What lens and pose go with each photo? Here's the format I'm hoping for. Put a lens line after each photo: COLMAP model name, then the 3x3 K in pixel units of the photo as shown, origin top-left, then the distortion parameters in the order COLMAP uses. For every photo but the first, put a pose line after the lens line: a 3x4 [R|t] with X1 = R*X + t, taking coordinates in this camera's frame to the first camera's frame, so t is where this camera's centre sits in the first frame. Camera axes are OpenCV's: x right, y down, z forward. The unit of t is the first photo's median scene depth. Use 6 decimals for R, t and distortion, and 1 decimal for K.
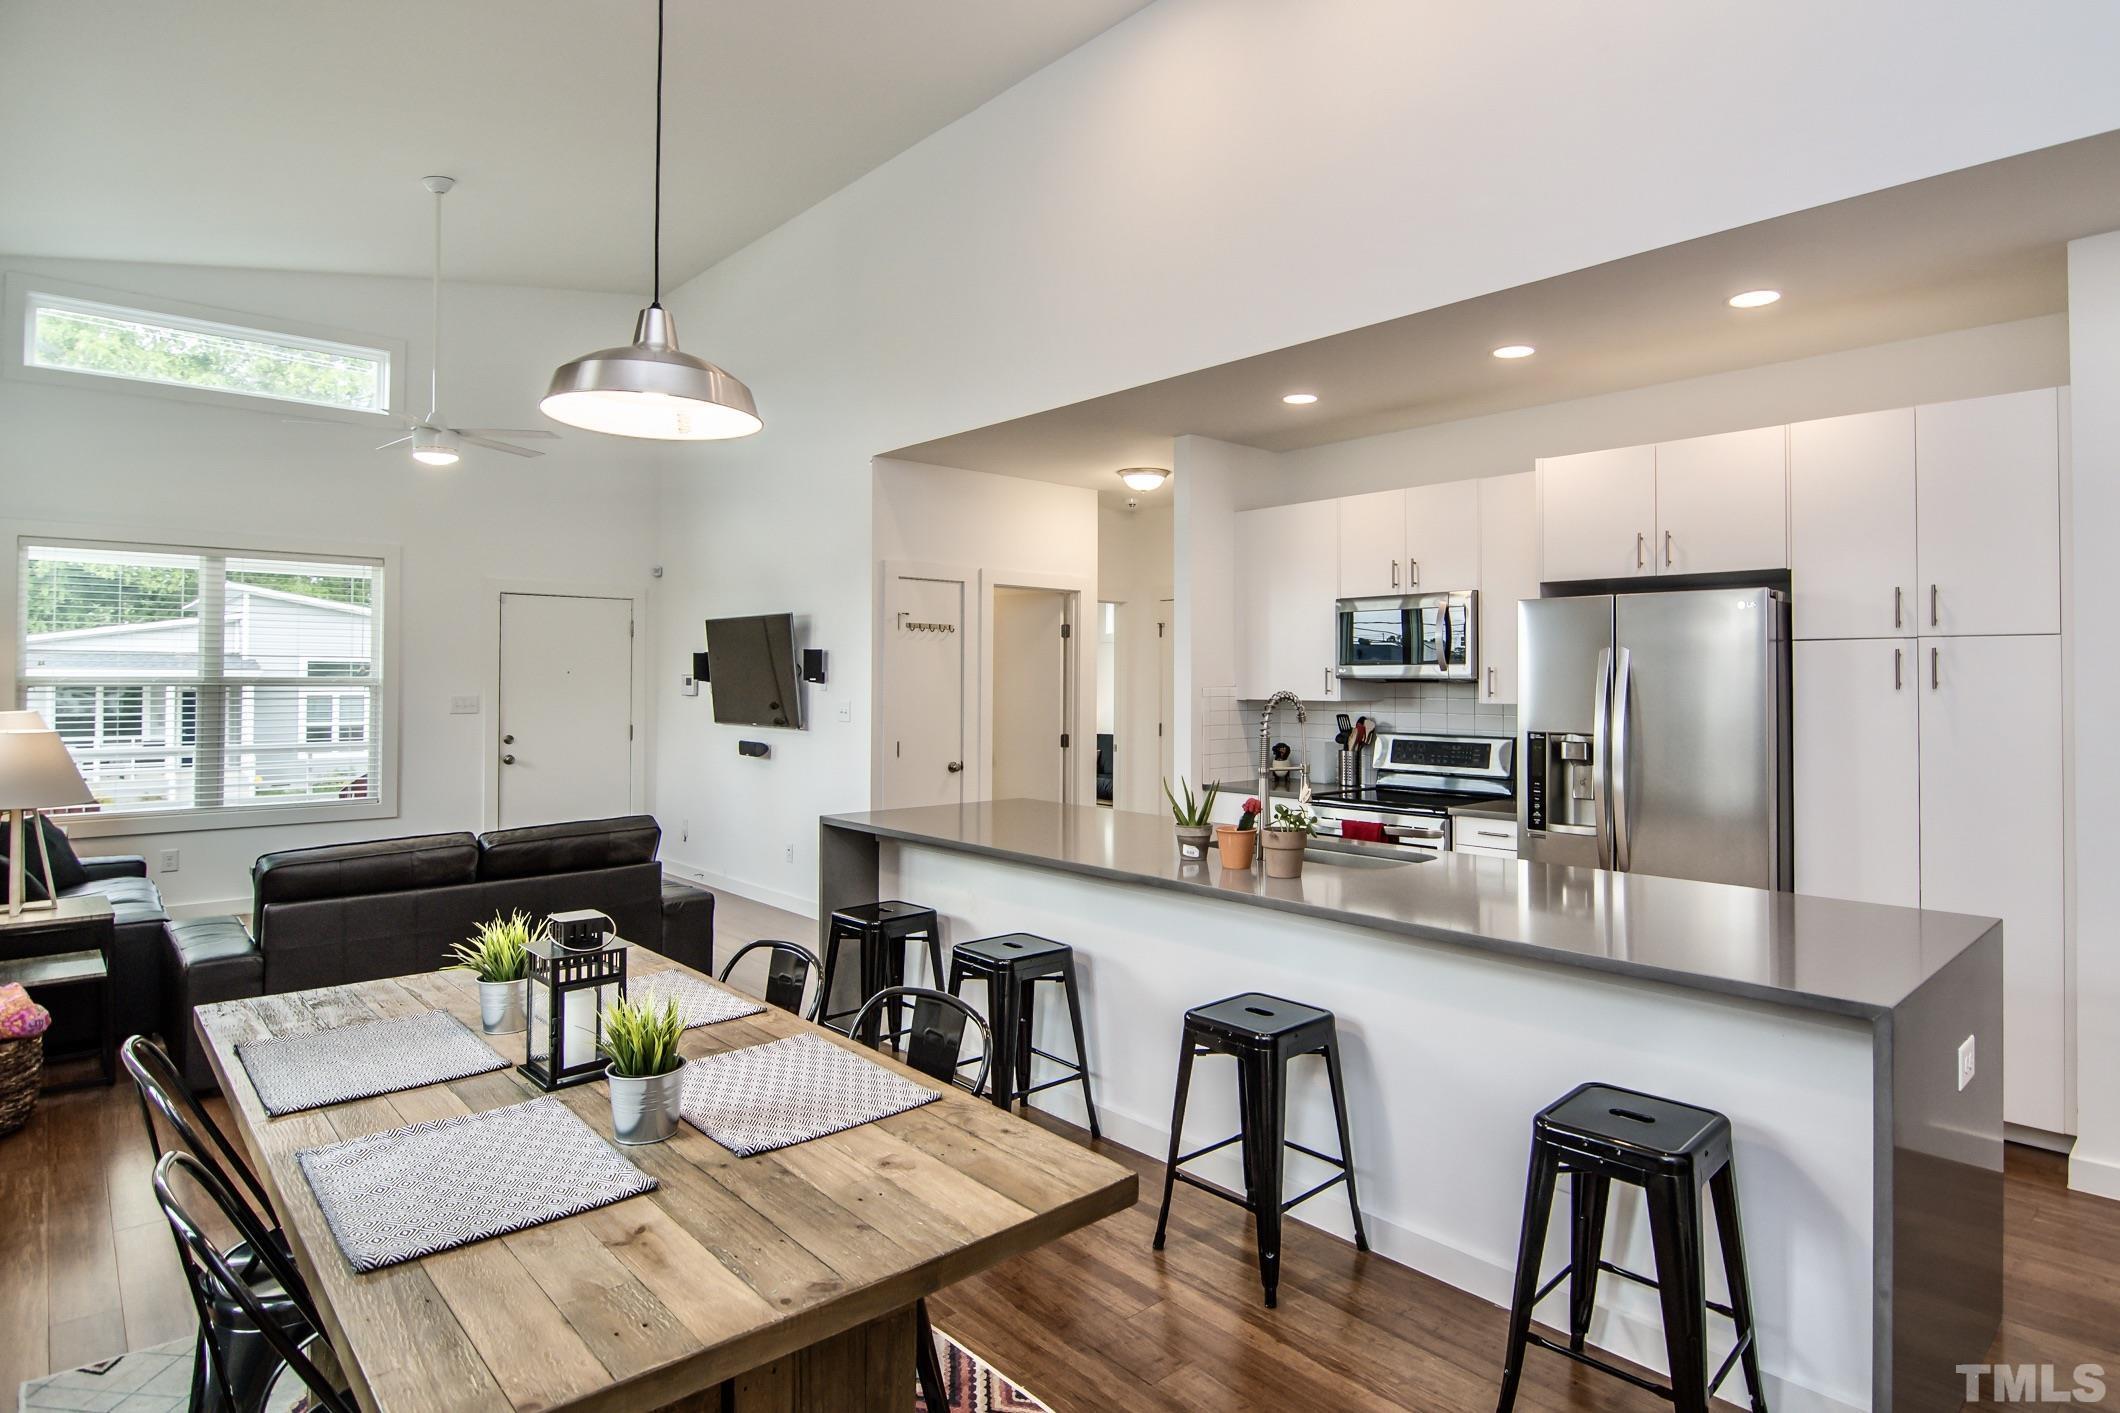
lens RADIAL K [[1084.8, 0, 1071.4], [0, 1084.8, 681.4], [0, 0, 1]] dist [-0.008414, -0.006053]
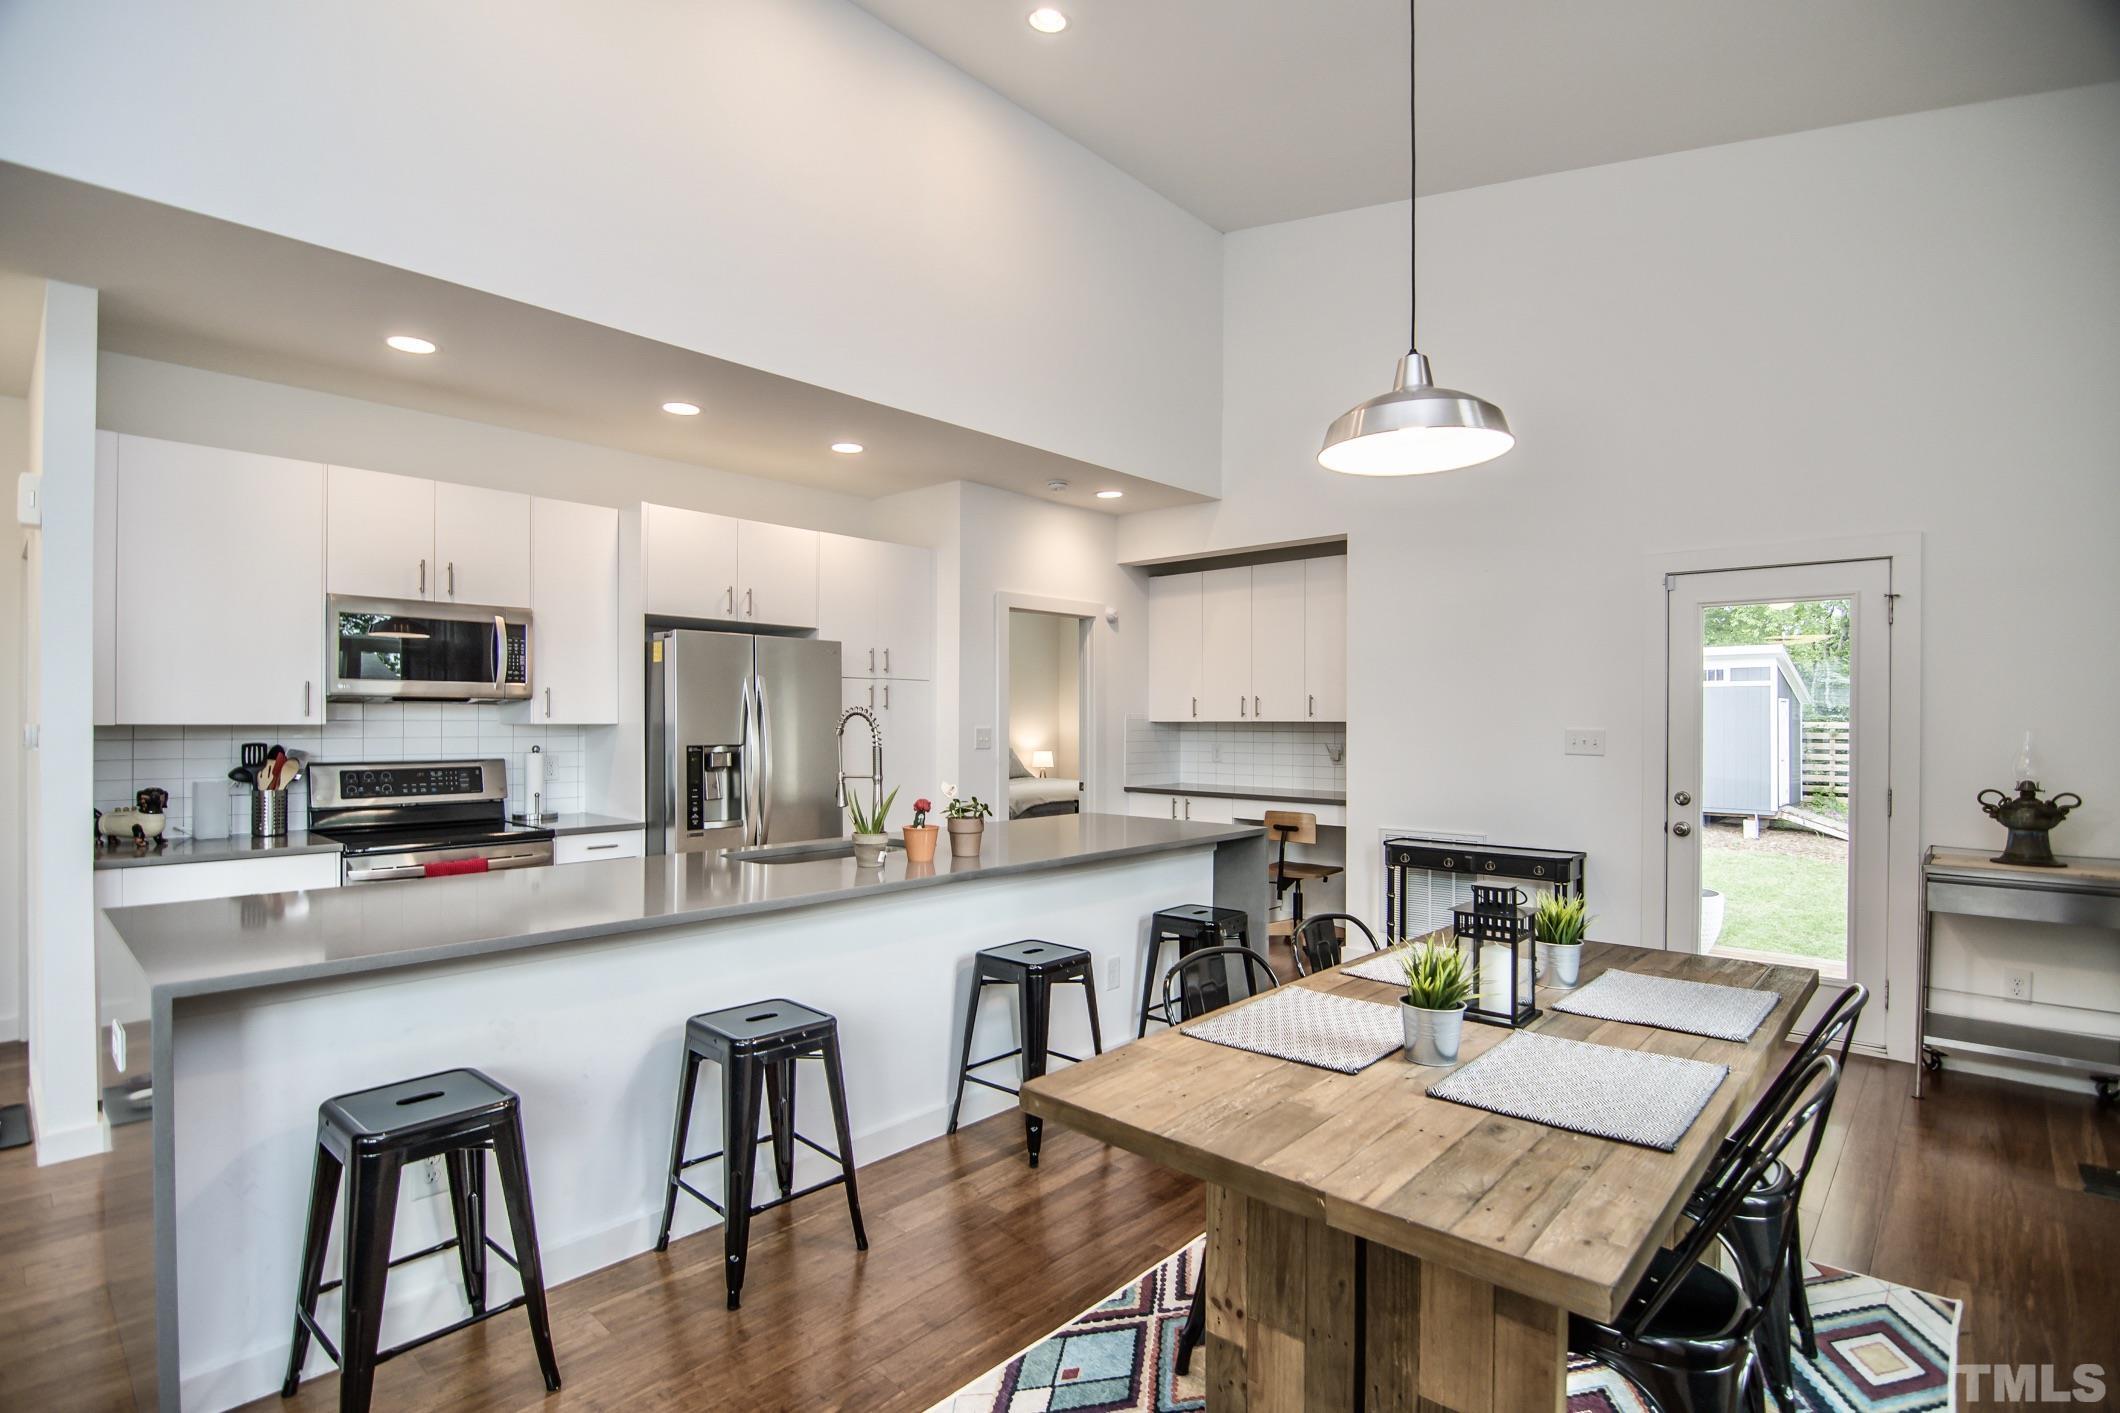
lens RADIAL K [[1010.5, 0, 1059.8], [0, 1010.5, 723.2], [0, 0, 1]] dist [-0.012891, -0.000156]
pose [[-0.085441, -0.012884, 0.996260, -0.662106], [-0.006482, 0.999902, 0.012375, 0.005536], [-0.996322, -0.005401, -0.085517, 0.667565]]
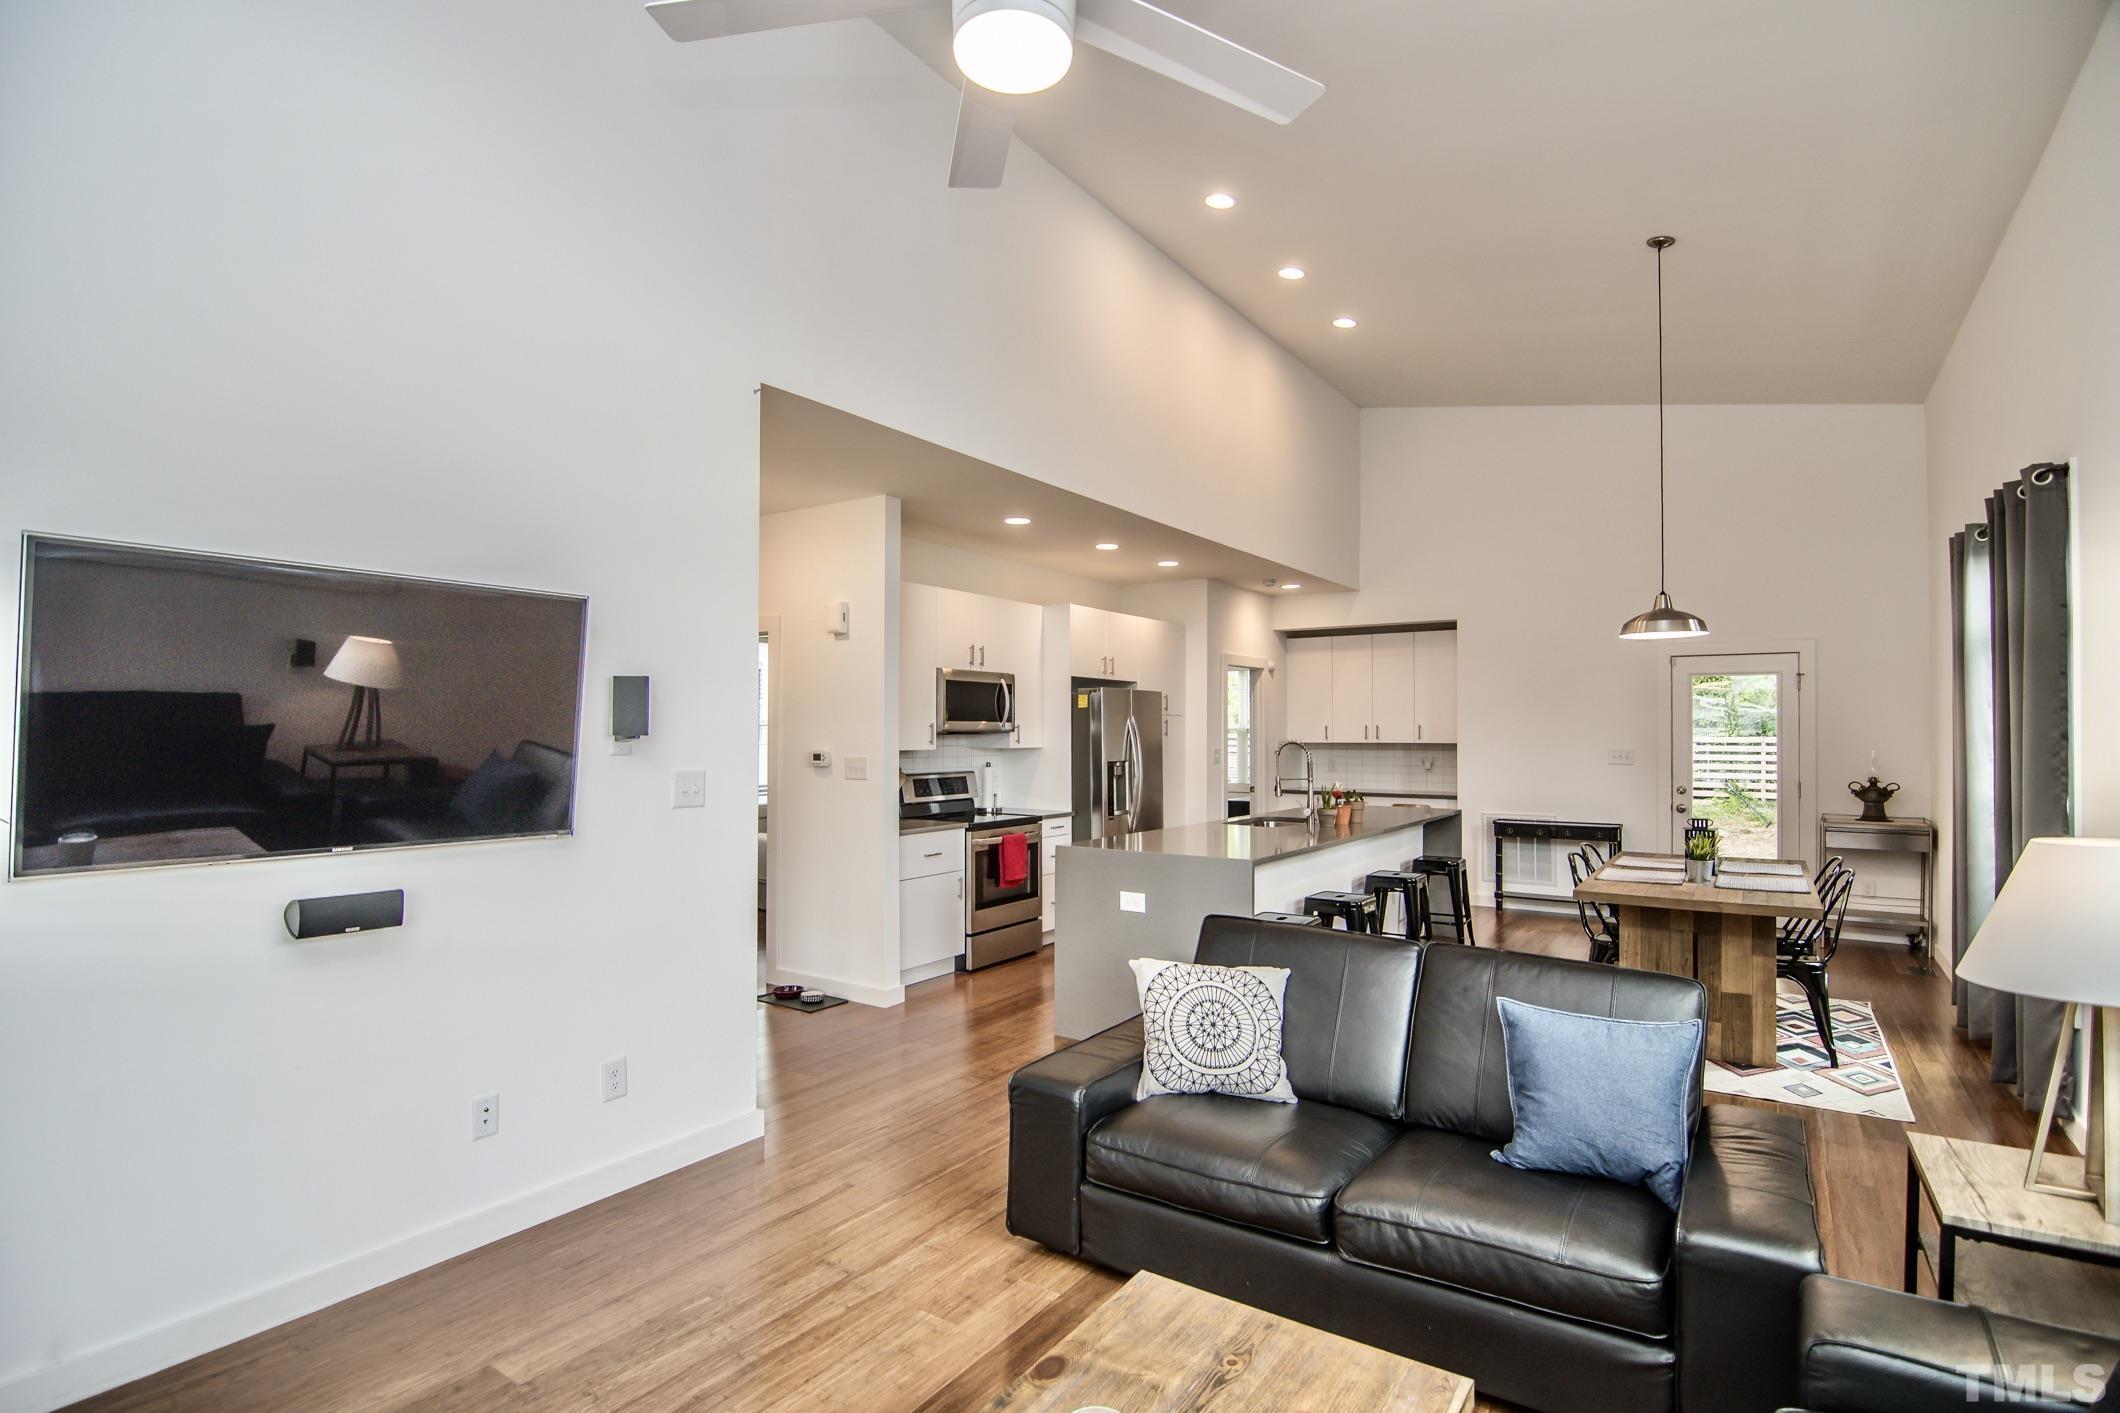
lens RADIAL K [[1041.8, 0, 1042.6], [0, 1041.8, 713.9], [0, 0, 1]] dist [-0.011072, -0.007393]
pose [[-0.216470, 0.007413, 0.976261, -1.184627], [-0.006015, 0.999942, -0.008927, -0.016430], [-0.976271, -0.007805, -0.216413, 1.394812]]
